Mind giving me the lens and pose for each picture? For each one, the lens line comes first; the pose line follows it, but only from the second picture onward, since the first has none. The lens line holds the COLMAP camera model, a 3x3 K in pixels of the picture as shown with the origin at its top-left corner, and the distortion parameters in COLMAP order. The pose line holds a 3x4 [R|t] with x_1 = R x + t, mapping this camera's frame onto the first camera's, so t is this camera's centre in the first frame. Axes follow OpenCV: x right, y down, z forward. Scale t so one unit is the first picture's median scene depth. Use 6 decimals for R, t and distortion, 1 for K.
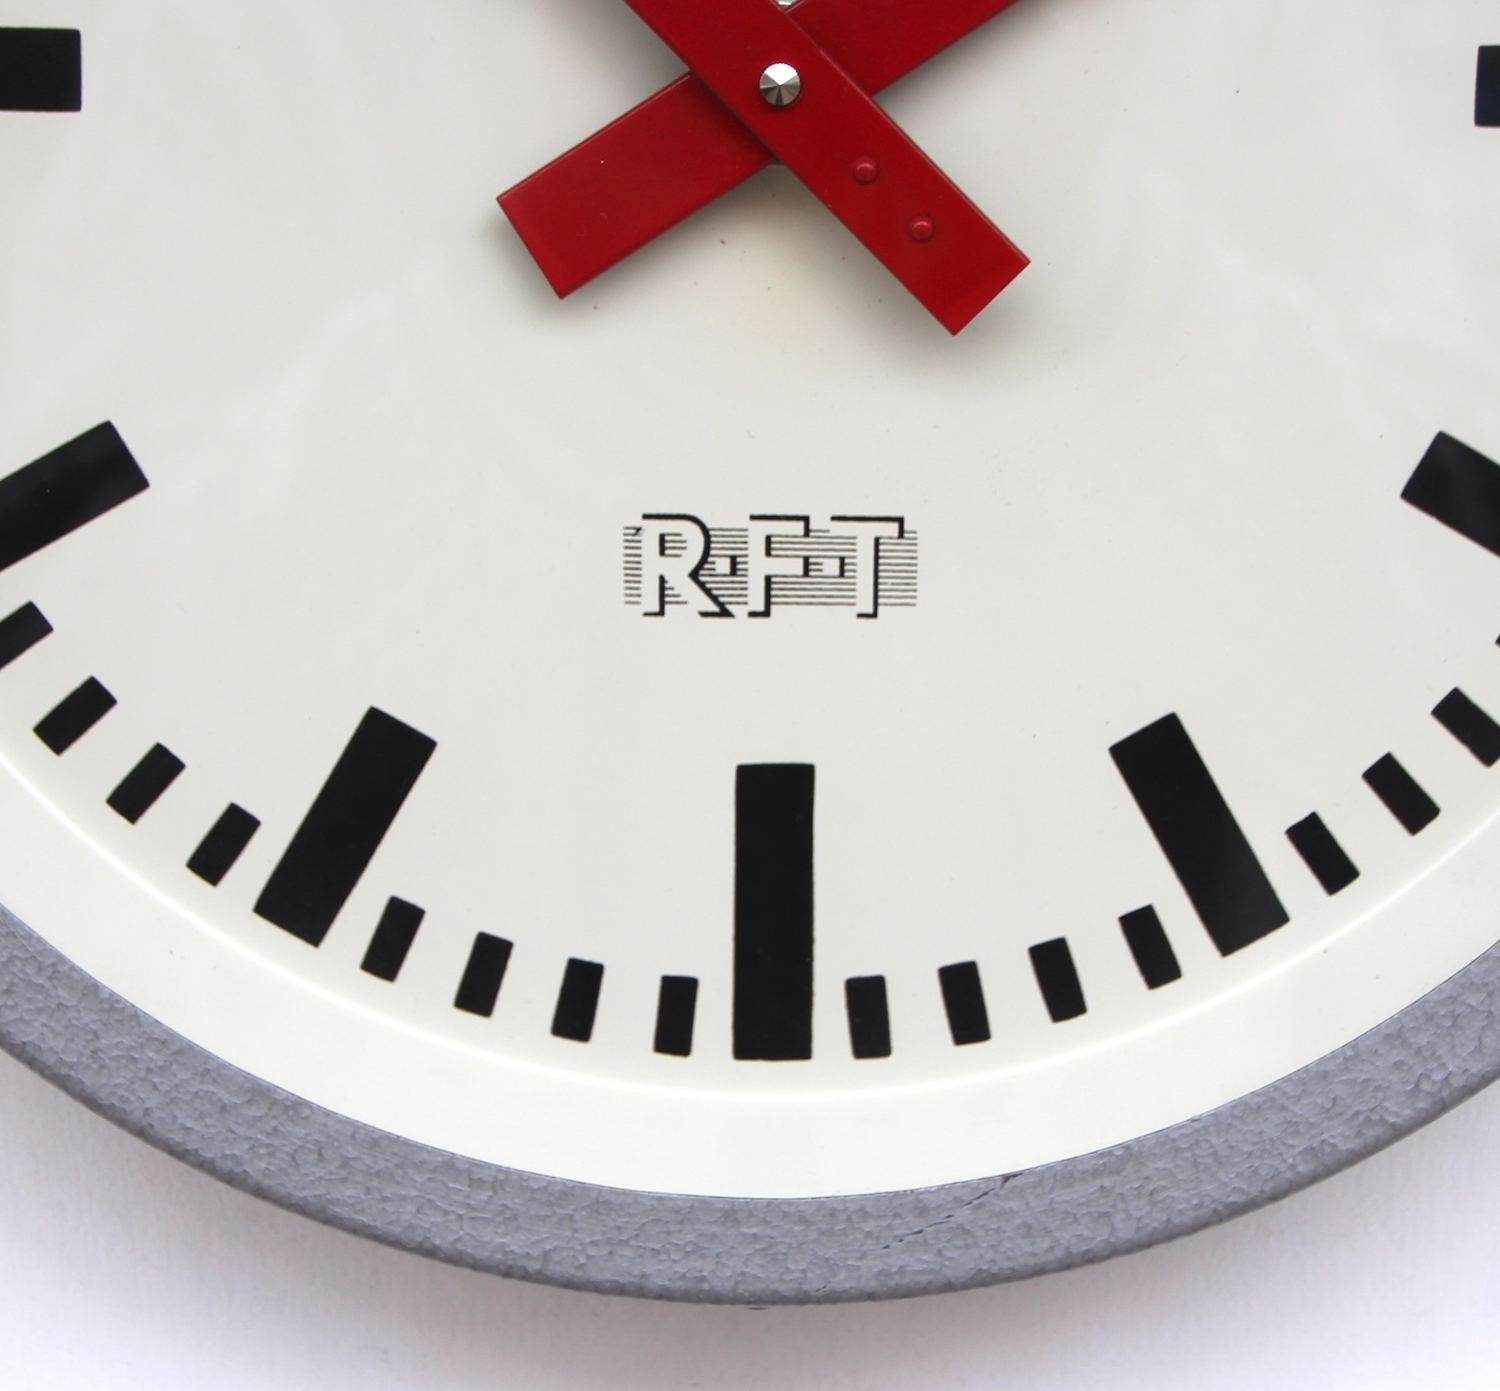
lens RADIAL K [[3768.2, 0, 794.9], [0, 3768.2, 672.2], [0, 0, 1]] dist [0.106564, 0.000000]
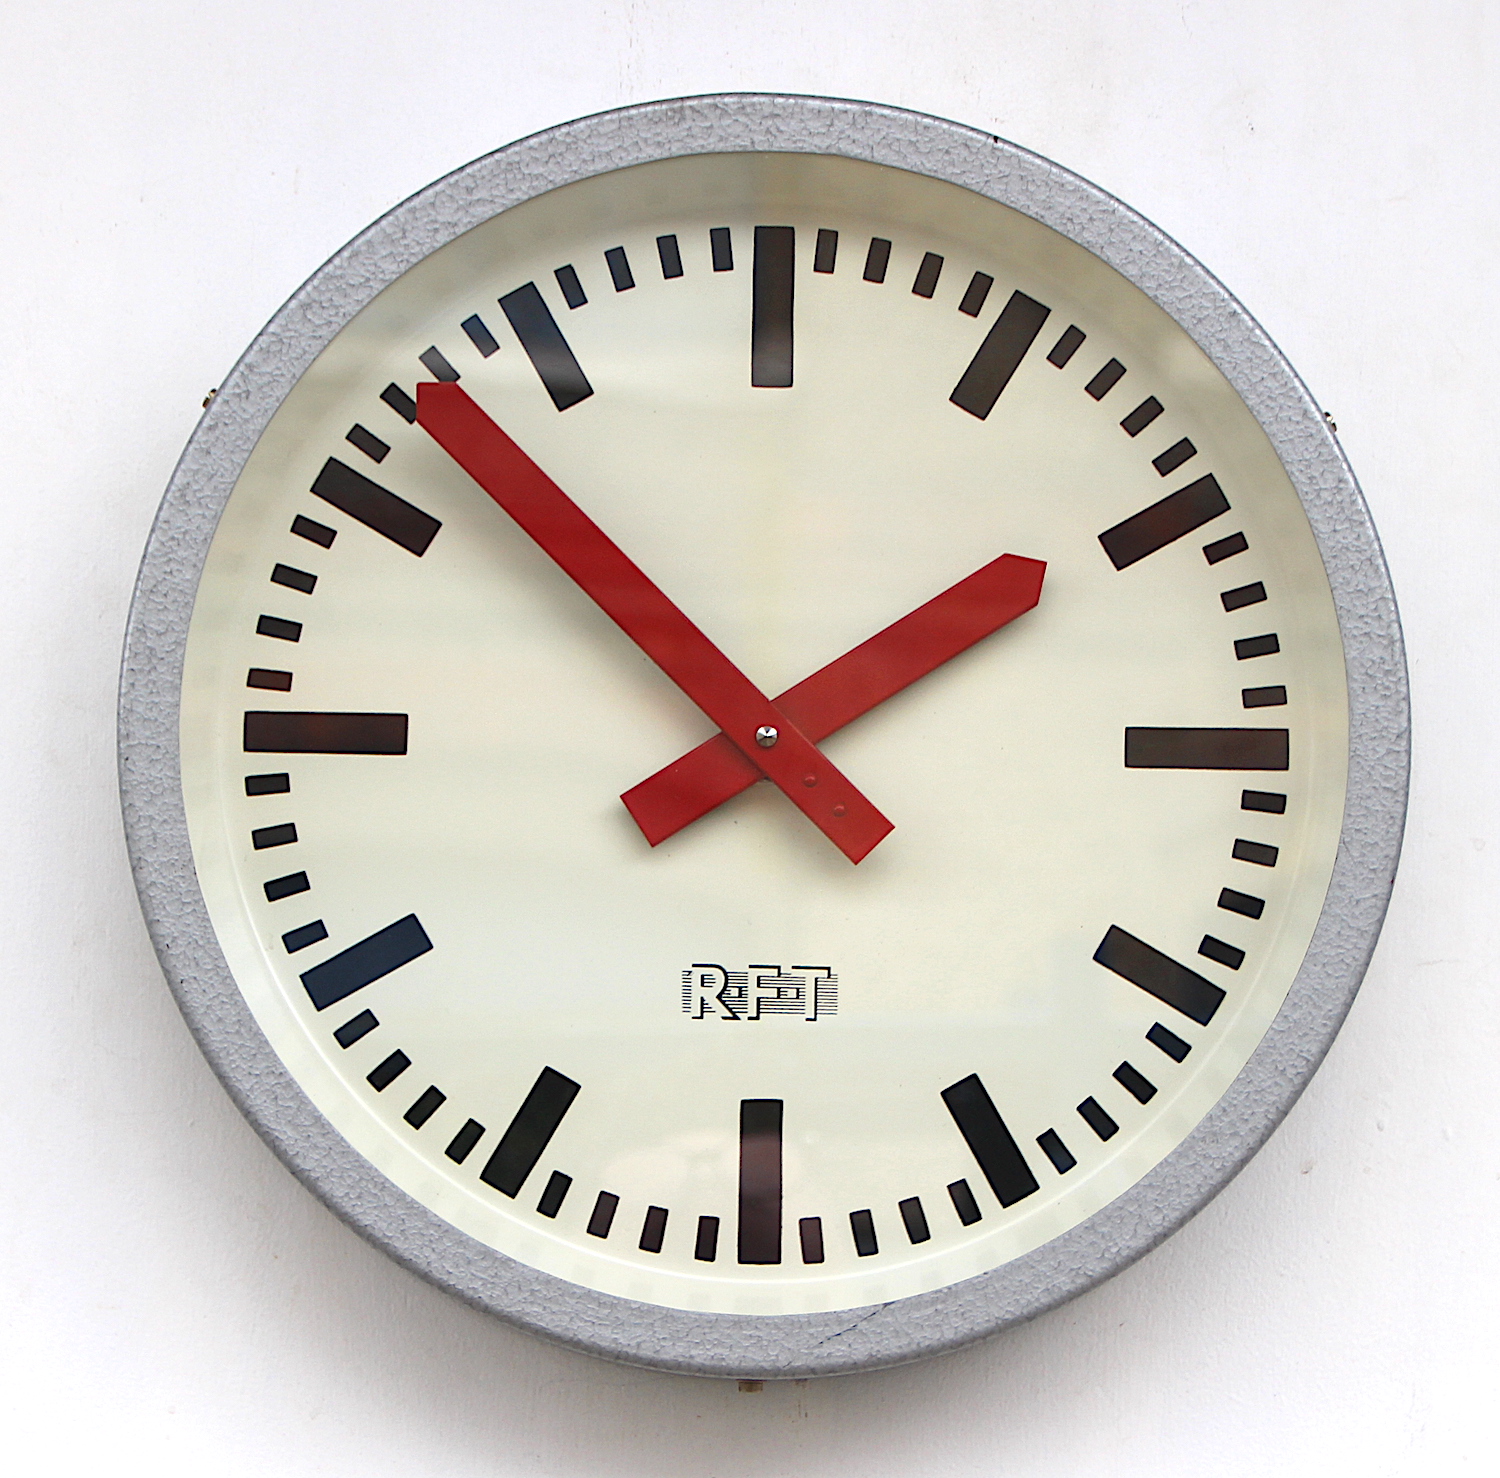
lens RADIAL K [[3652.3, 0, 750.0], [0, 3652.3, 739.1], [0, 0, 1]] dist [0.003361, 0.000000]
pose [[0.999987, 0.005047, -0.000394, -0.011357], [-0.004974, 0.965123, -0.261750, 0.327842], [-0.000941, 0.261748, 0.965136, -0.796160]]
